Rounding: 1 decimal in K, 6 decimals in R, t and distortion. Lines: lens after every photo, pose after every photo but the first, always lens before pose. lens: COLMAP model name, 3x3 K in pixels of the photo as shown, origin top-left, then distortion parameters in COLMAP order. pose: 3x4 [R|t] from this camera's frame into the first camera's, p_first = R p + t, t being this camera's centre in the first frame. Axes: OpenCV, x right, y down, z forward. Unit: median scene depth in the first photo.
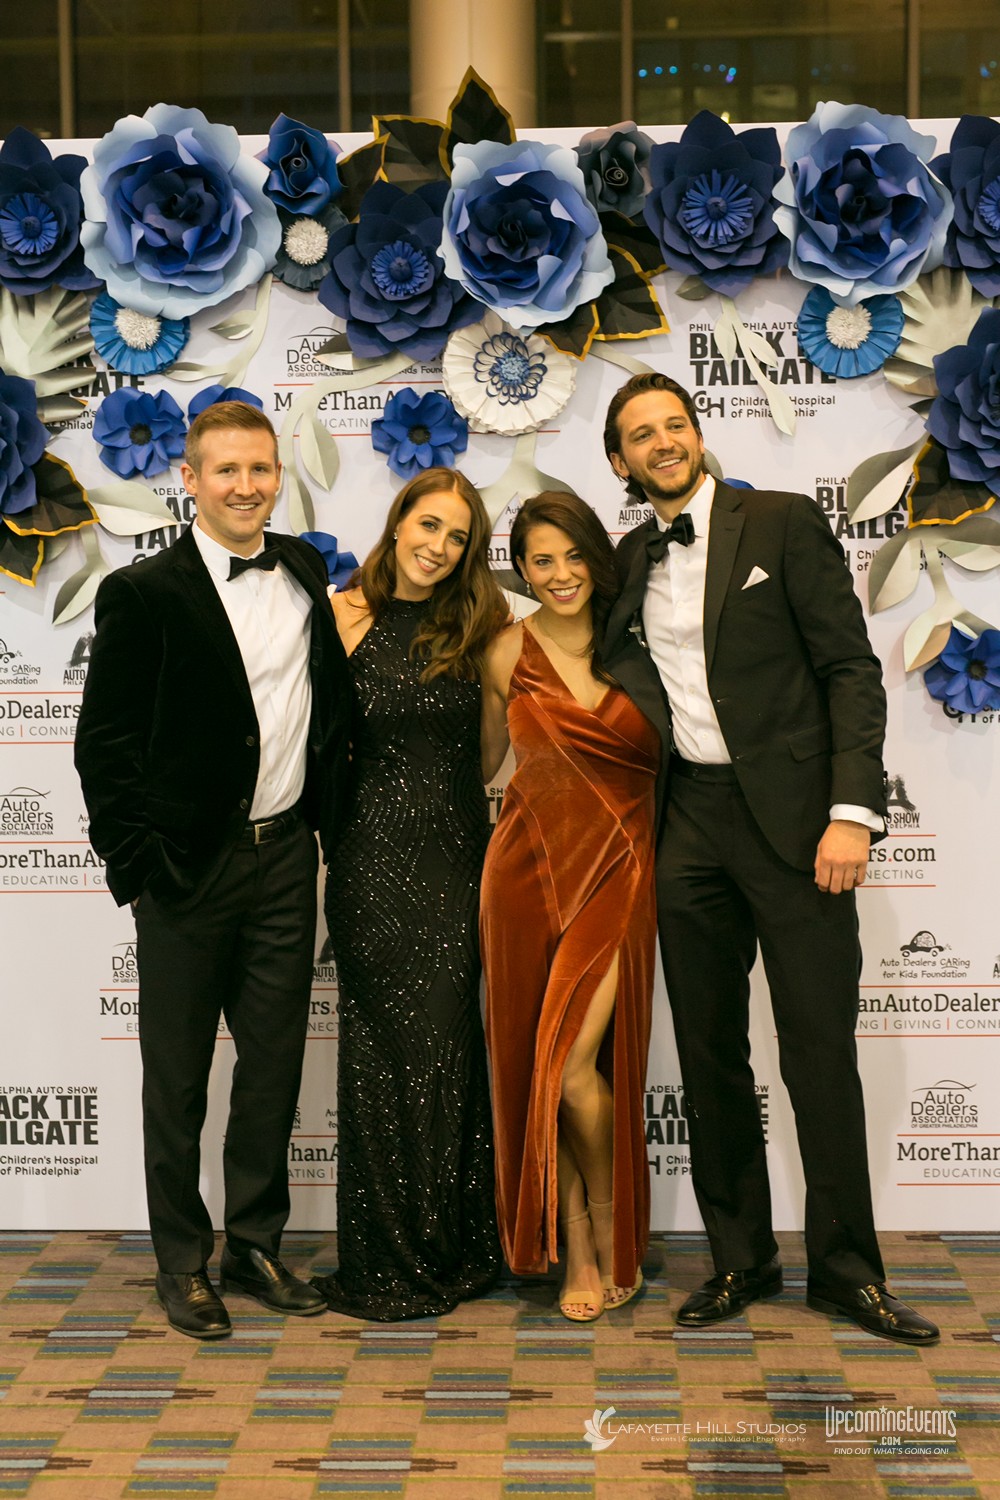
lens RADIAL K [[2182.9, 0, 488.1], [0, 2182.9, 745.7], [0, 0, 1]] dist [0.016255, 0.061080]
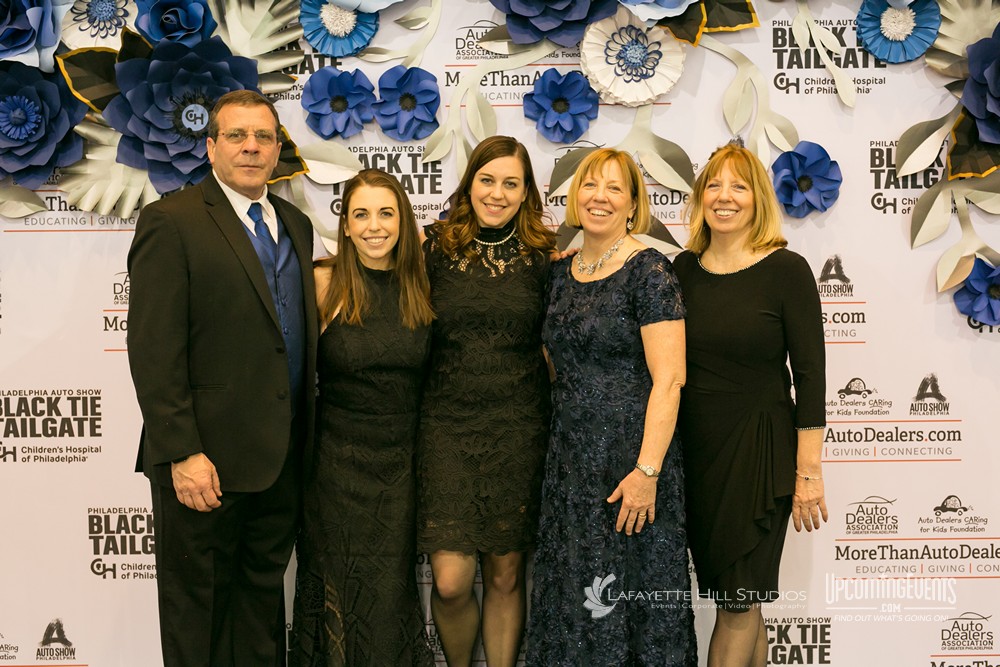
lens RADIAL K [[1455.3, 0, 497.4], [0, 1455.3, 320.3], [0, 0, 1]] dist [0.016255, 0.061080]
pose [[0.998576, 0.000235, 0.053347, -0.114130], [0.001063, 0.999704, -0.024296, 0.002877], [-0.053337, 0.024318, 0.998280, 0.161473]]
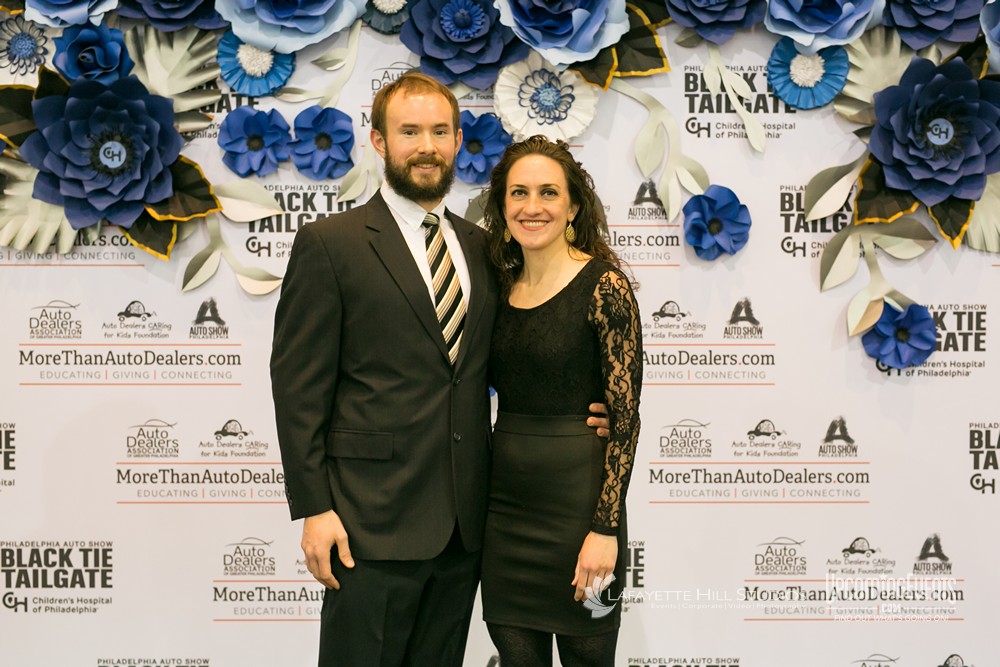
lens RADIAL K [[1455.3, 0, 497.4], [0, 1455.3, 320.3], [0, 0, 1]] dist [0.016255, 0.061080]
pose [[0.998394, 0.012254, 0.055308, -0.064596], [-0.009701, 0.998885, -0.046211, -0.001119], [-0.055813, 0.045600, 0.997399, 0.151060]]
